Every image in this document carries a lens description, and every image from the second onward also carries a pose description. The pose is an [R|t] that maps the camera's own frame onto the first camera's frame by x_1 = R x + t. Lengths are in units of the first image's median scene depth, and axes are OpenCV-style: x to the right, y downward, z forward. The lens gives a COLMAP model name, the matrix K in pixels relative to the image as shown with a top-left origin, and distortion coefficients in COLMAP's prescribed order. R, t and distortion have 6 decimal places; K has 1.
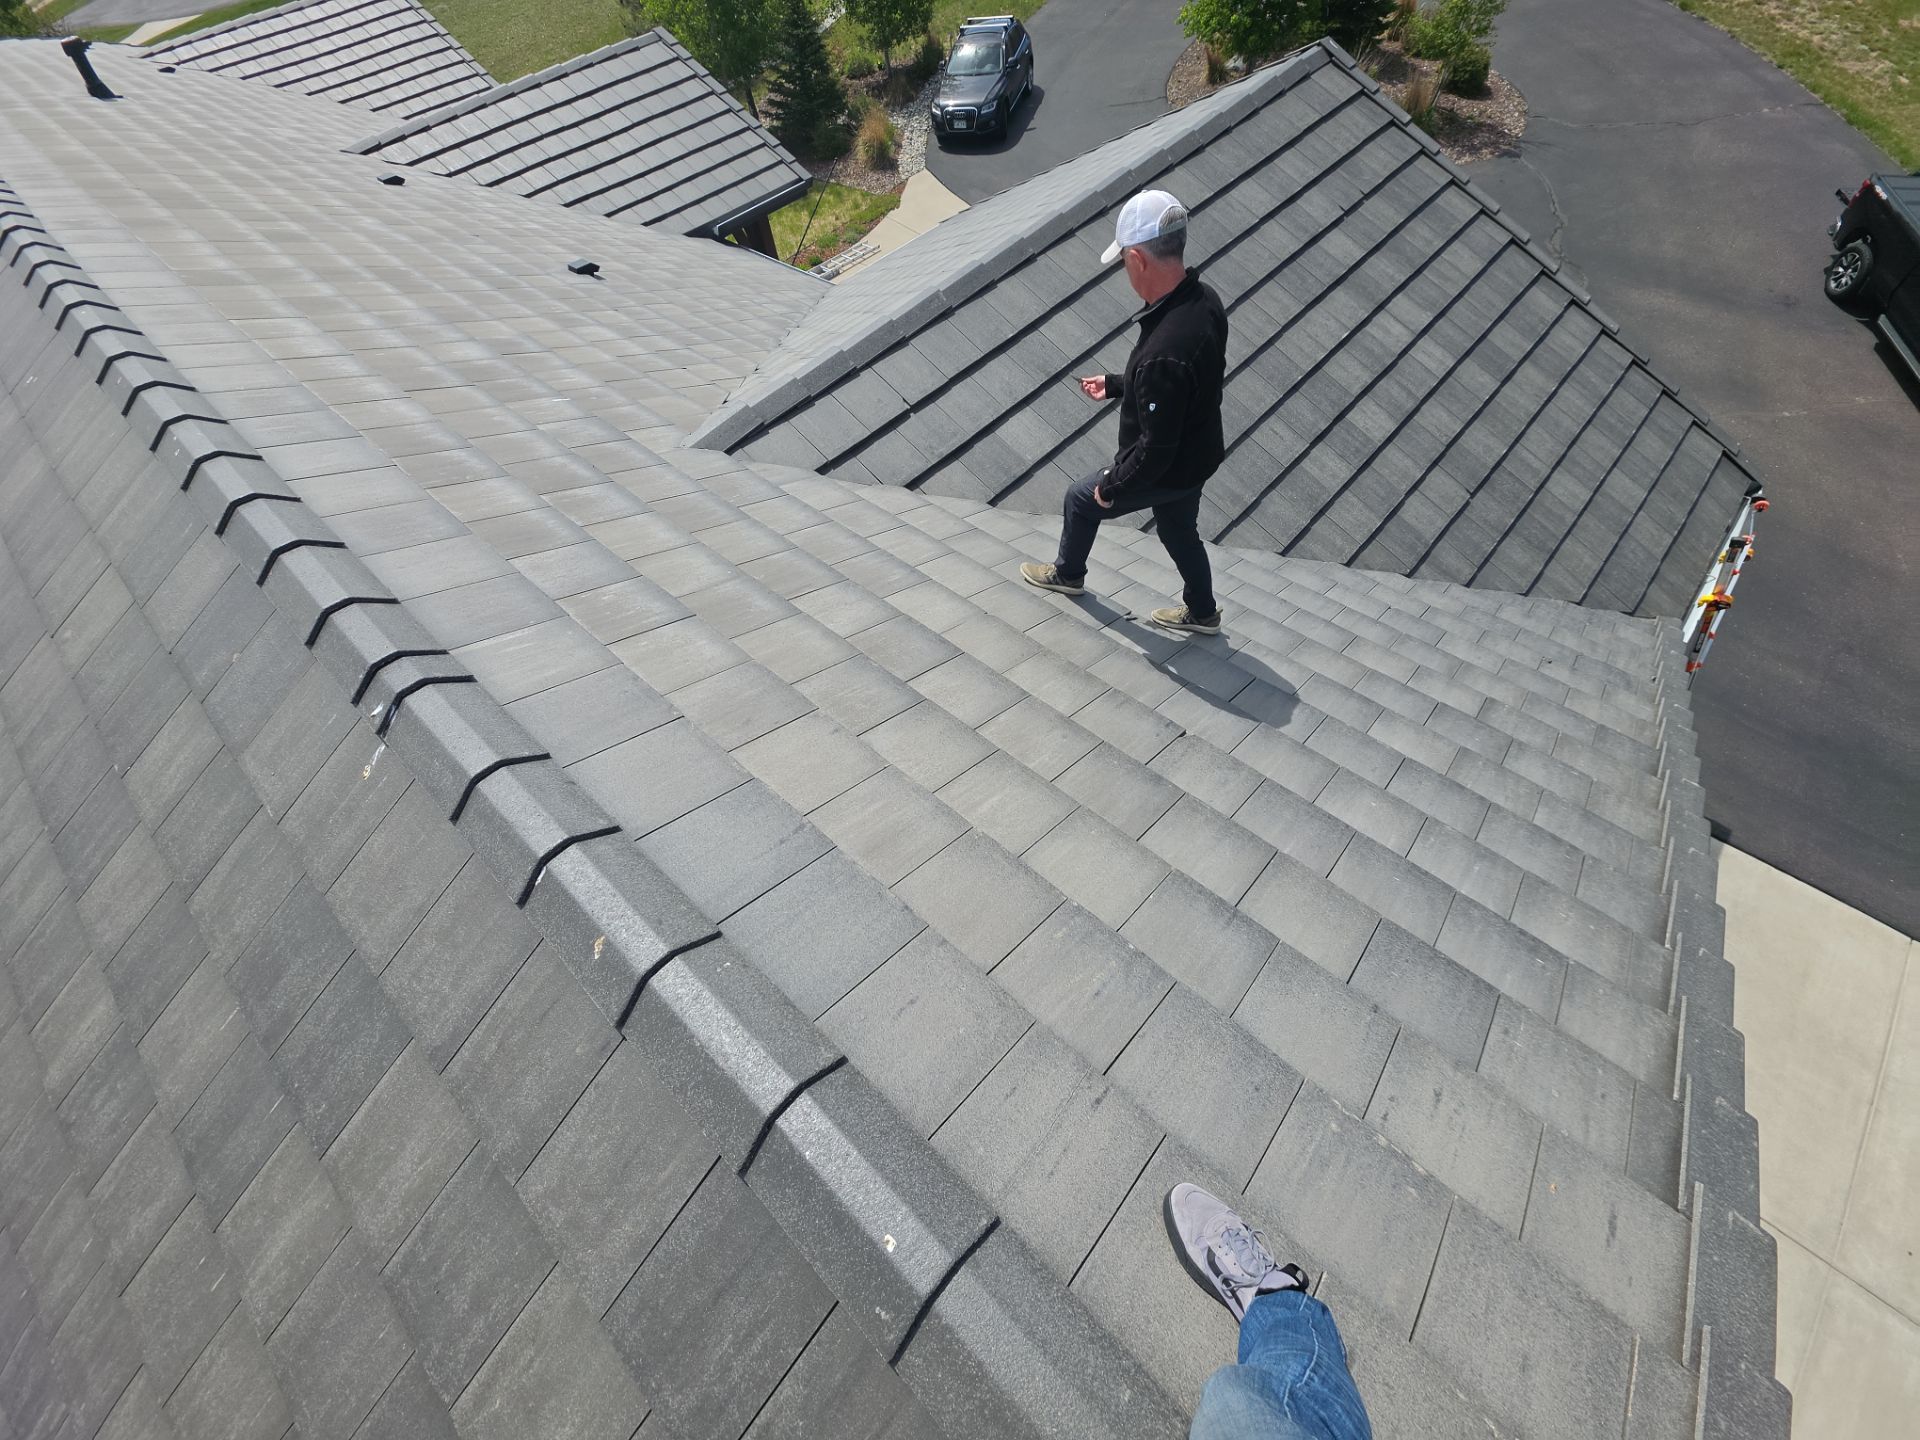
lens RADIAL K [[742.6, 0, 960.0], [0, 742.6, 720.0], [0, 0, 1]] dist [0.000515, -0.006976]
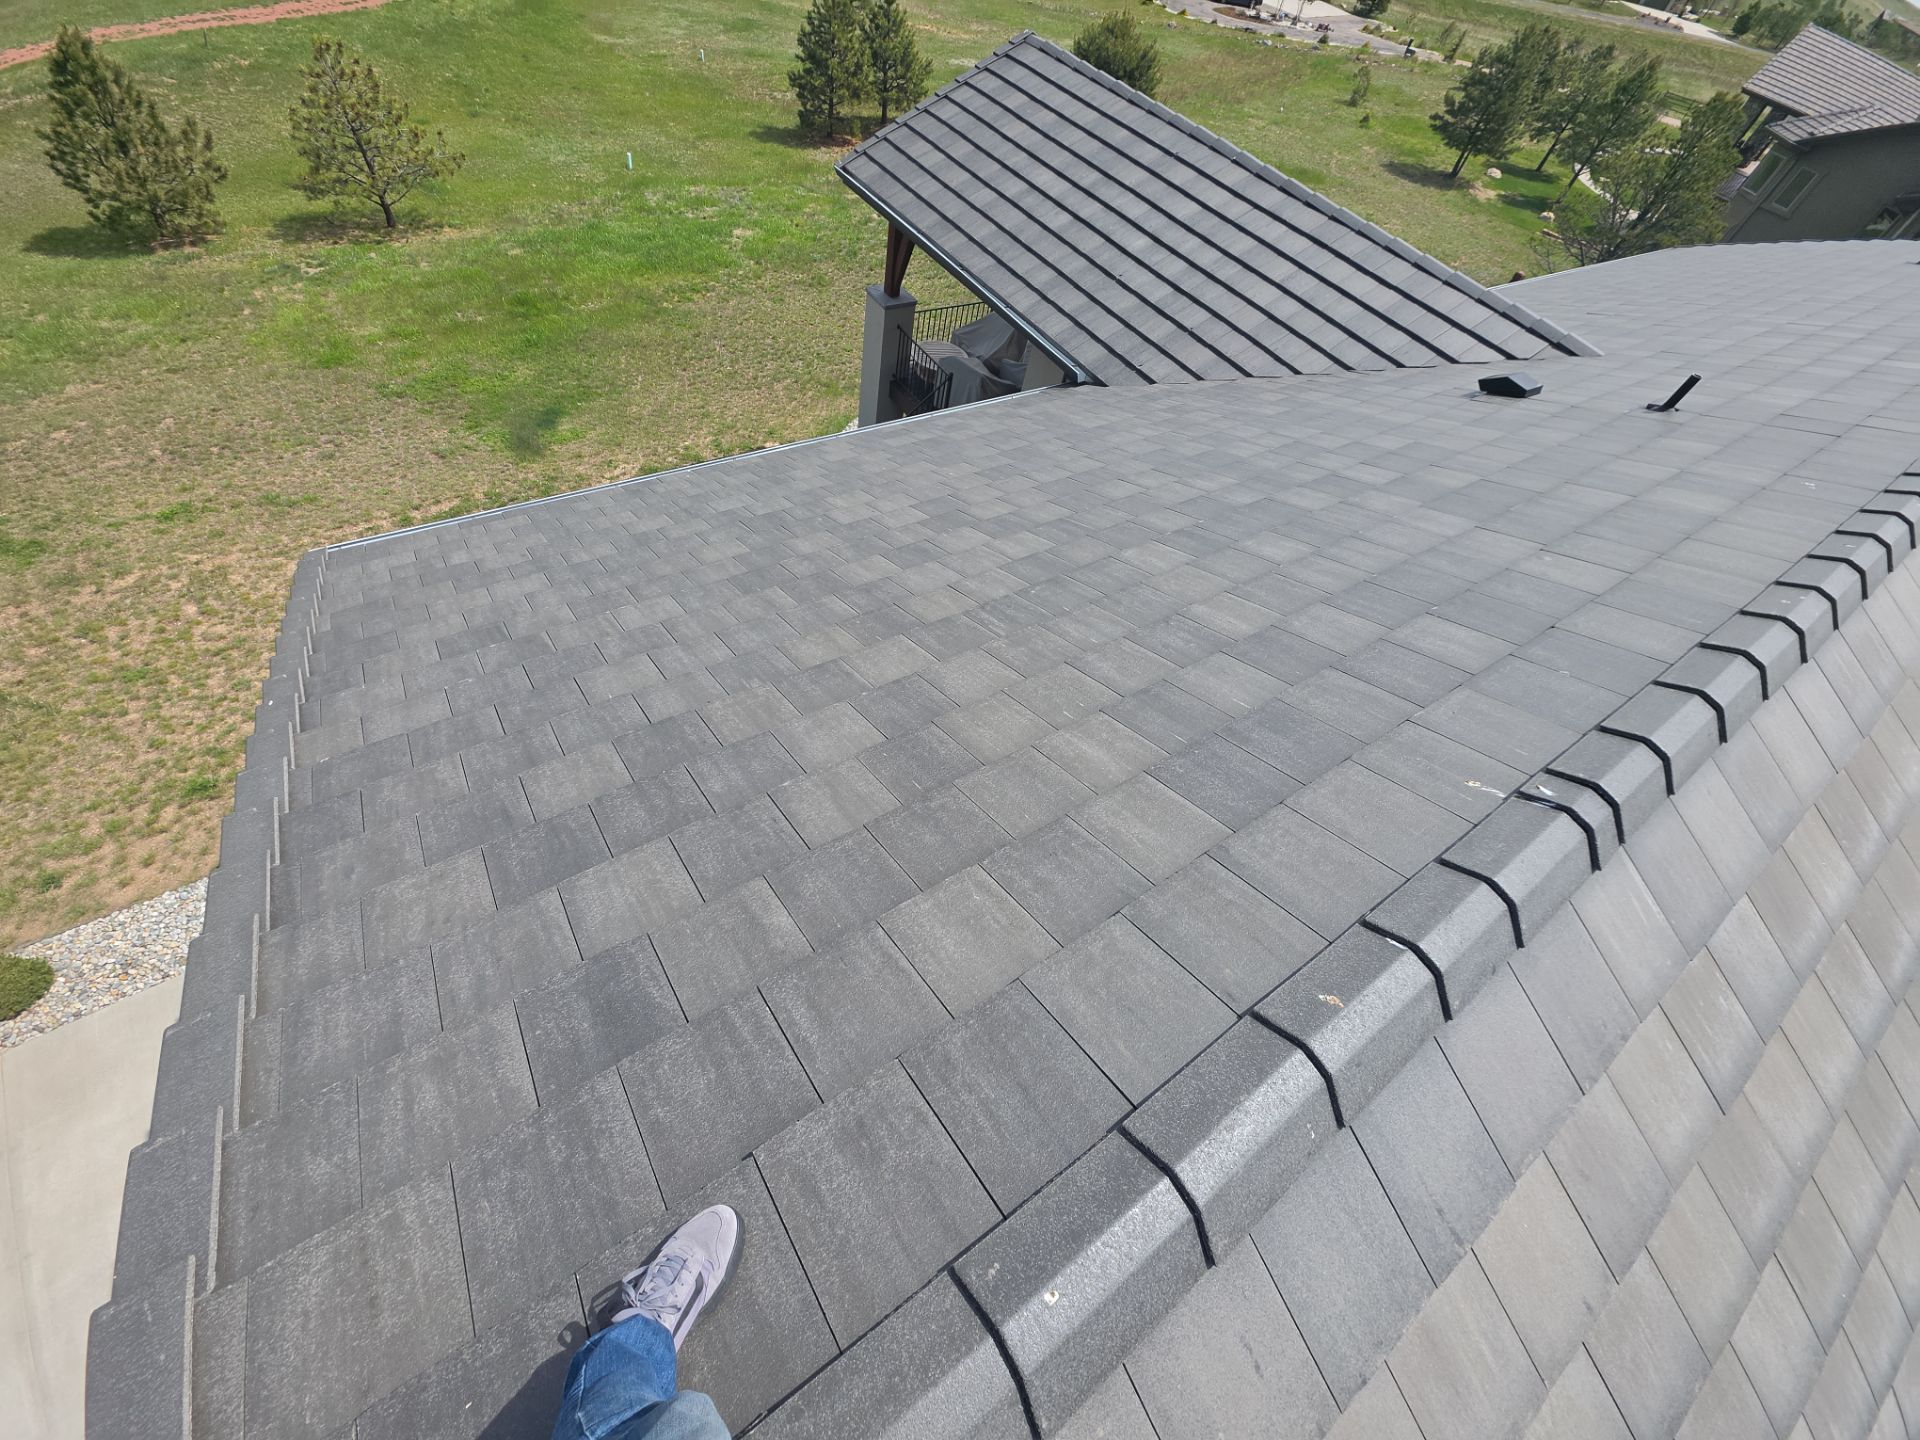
lens RADIAL K [[742.6, 0, 960.0], [0, 742.6, 720.0], [0, 0, 1]] dist [0.000515, -0.006976]
pose [[-0.251618, 0.789196, -0.560230, -0.084111], [-0.868427, 0.071418, 0.490646, 0.200817], [0.427227, 0.609975, 0.667389, -0.113943]]
